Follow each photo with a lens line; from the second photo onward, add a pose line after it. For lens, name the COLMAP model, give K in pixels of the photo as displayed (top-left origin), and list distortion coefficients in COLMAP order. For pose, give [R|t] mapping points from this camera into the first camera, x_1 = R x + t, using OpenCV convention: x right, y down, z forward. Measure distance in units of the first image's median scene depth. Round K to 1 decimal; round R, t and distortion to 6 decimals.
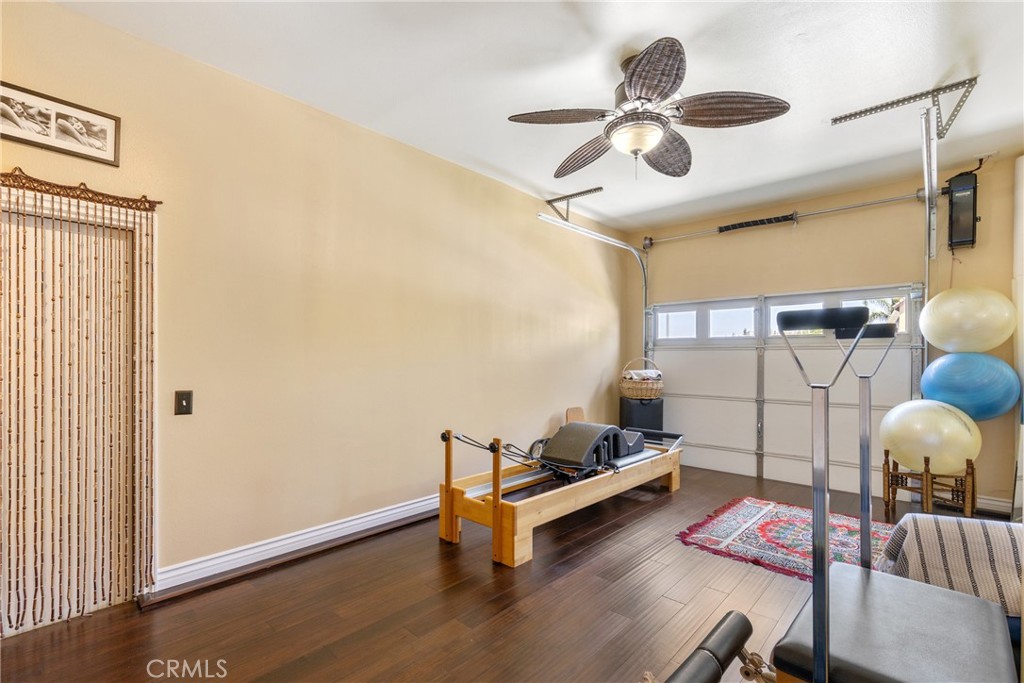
lens RADIAL K [[467.6, 0, 515.3], [0, 467.6, 358.5], [0, 0, 1]] dist [-0.003301, -0.000164]
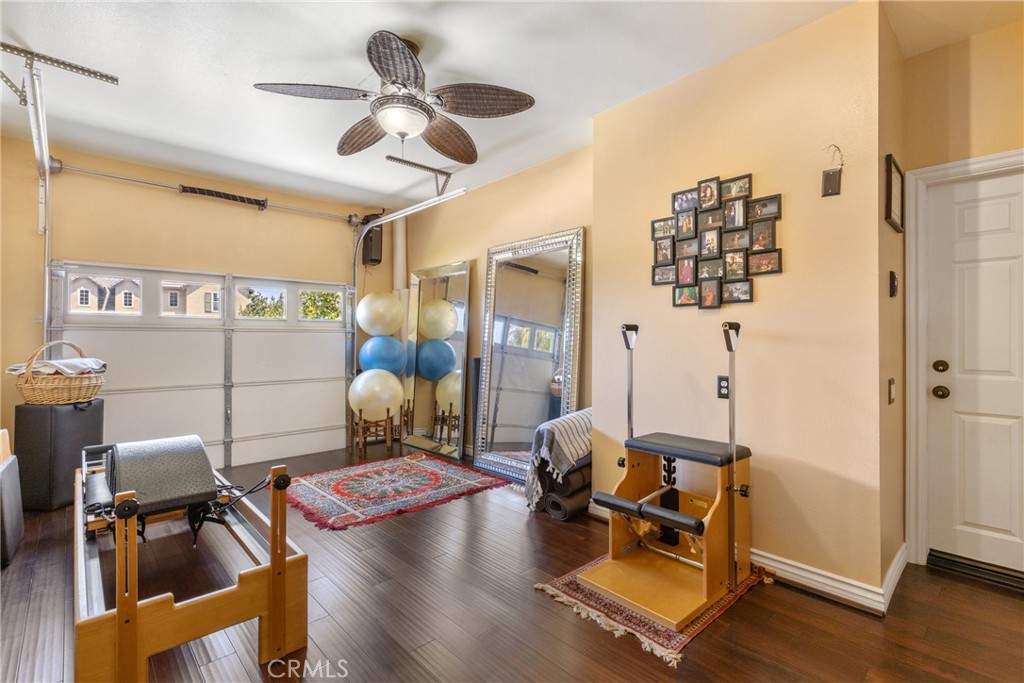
lens RADIAL K [[467.6, 0, 512.4], [0, 467.6, 337.0], [0, 0, 1]] dist [-0.003301, -0.000164]
pose [[0.069252, 0.002136, 0.997597, -0.482107], [0.003764, 0.999990, -0.002402, -0.004076], [-0.997592, 0.003921, 0.069243, 0.463356]]
